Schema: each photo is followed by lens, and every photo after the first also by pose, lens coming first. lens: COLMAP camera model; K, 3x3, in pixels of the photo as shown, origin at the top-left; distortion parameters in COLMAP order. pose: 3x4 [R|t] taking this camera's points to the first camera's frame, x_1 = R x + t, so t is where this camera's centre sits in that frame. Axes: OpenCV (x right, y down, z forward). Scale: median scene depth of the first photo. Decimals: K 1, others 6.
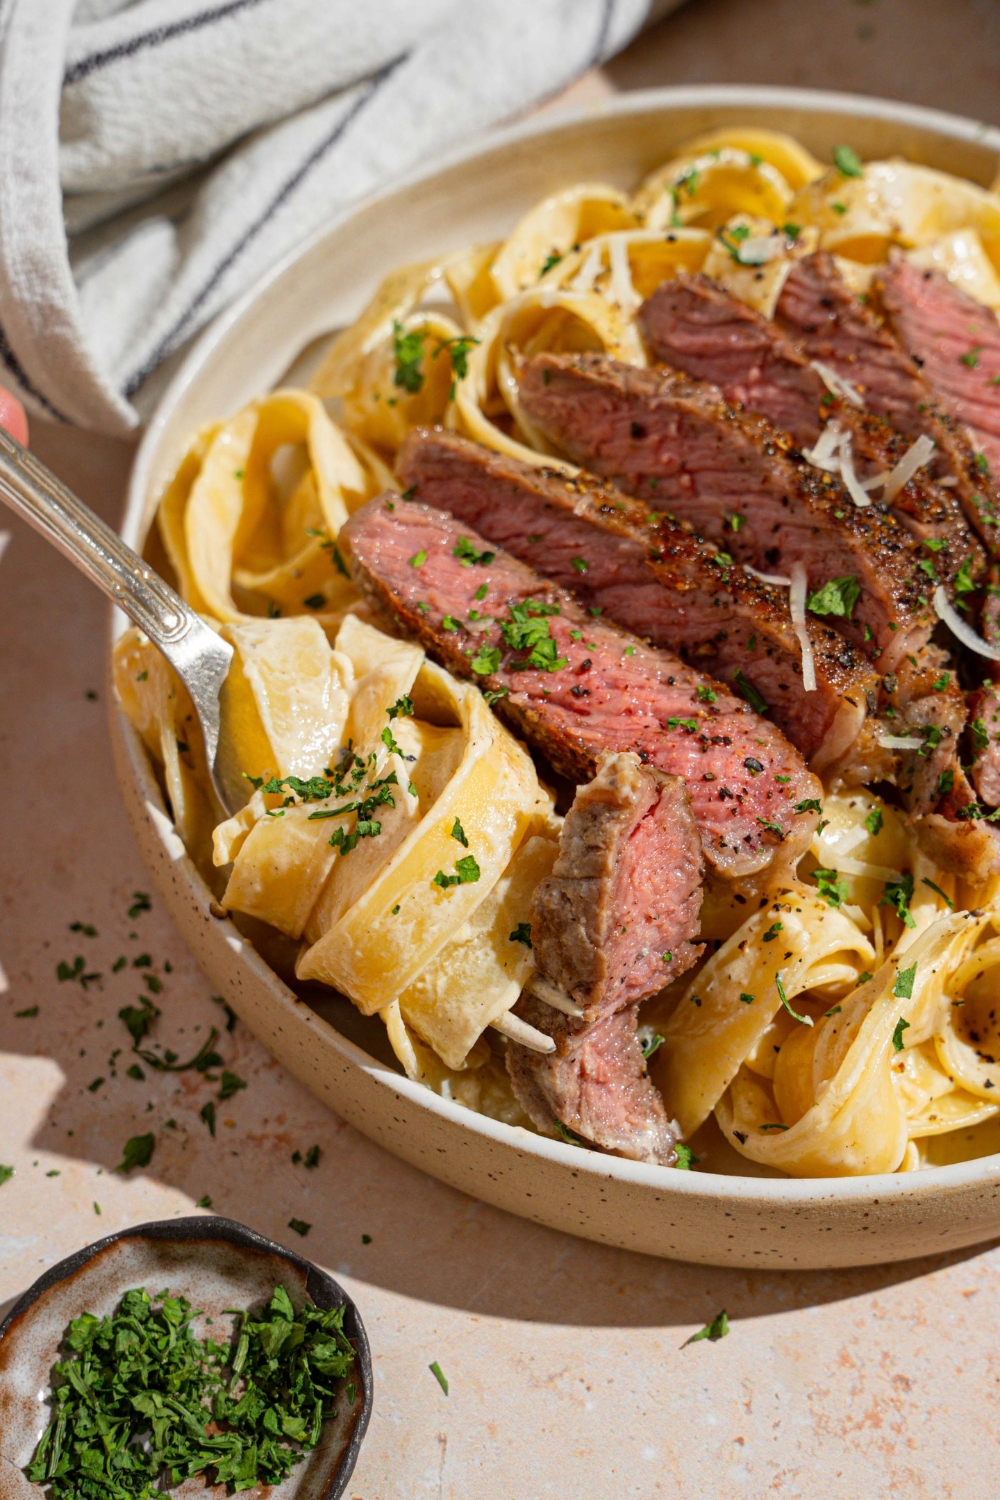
lens RADIAL K [[2259.7, 0, 493.0], [0, 2259.7, 872.9], [0, 0, 1]] dist [-0.063425, 0.000000]
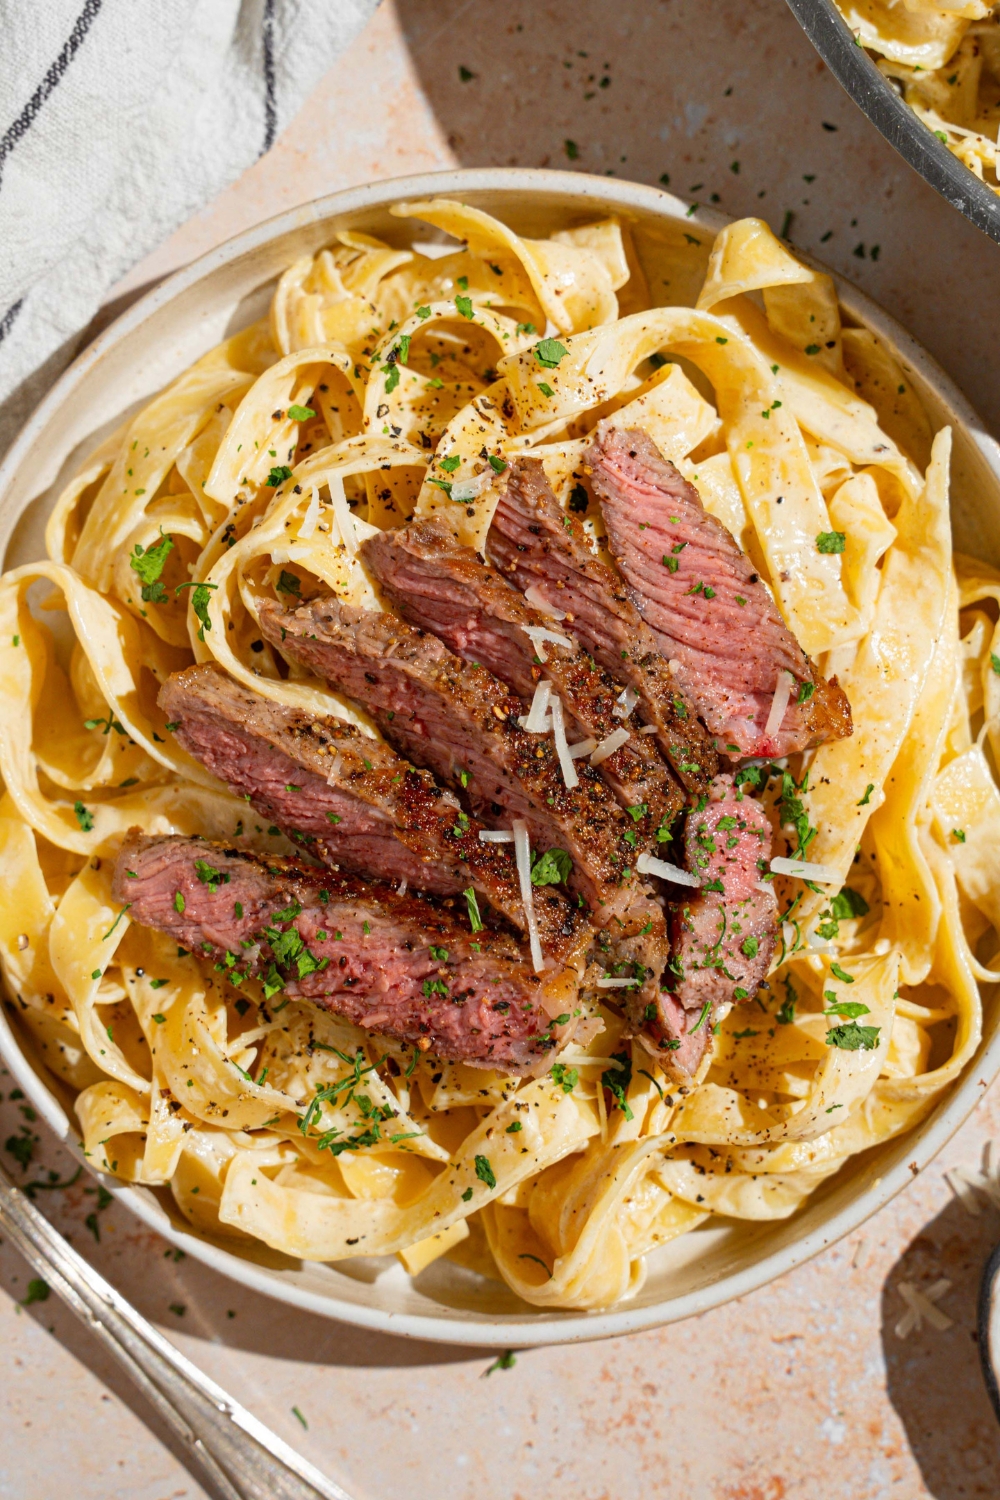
lens RADIAL K [[2259.7, 0, 514.6], [0, 2259.7, 715.5], [0, 0, 1]] dist [-0.063425, 0.000000]
pose [[0.994888, -0.100737, 0.007109, 0.128161], [0.087857, 0.898098, 0.430930, -0.672675], [-0.049795, -0.428102, 0.902358, -0.013591]]
